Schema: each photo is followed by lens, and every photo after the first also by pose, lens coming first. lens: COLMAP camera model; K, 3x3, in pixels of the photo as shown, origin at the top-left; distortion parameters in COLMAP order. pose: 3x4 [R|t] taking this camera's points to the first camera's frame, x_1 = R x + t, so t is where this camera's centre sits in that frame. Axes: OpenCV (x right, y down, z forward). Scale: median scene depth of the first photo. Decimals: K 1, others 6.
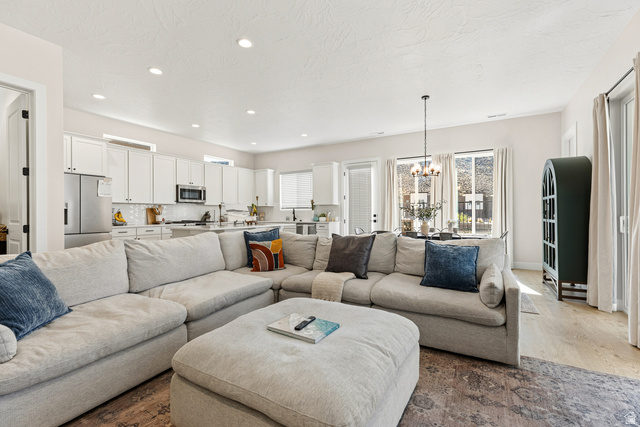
lens RADIAL K [[292.8, 0, 324.0], [0, 292.8, 213.4], [0, 0, 1]] dist [0.001859, -0.000070]
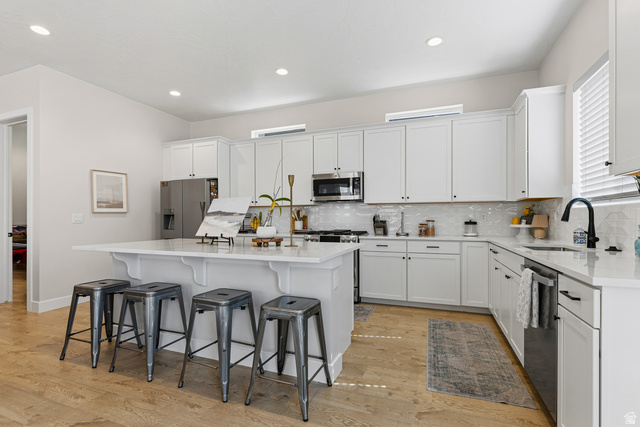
lens RADIAL K [[292.8, 0, 322.6], [0, 292.8, 219.7], [0, 0, 1]] dist [0.001859, -0.000070]
pose [[0.159977, 0.005899, -0.987103, 0.127018], [-0.000533, 0.999983, 0.005890, -0.001203], [0.987121, -0.000416, 0.159977, 0.780069]]
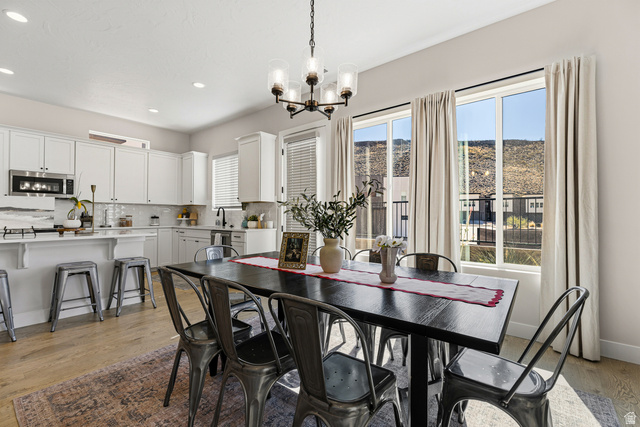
lens RADIAL K [[292.8, 0, 319.1], [0, 292.8, 212.7], [0, 0, 1]] dist [0.001859, -0.000070]
pose [[0.985899, 0.004393, -0.167282, 0.248179], [-0.006264, 0.999924, -0.010657, 0.000065], [0.167222, 0.011554, 0.985852, 0.399270]]
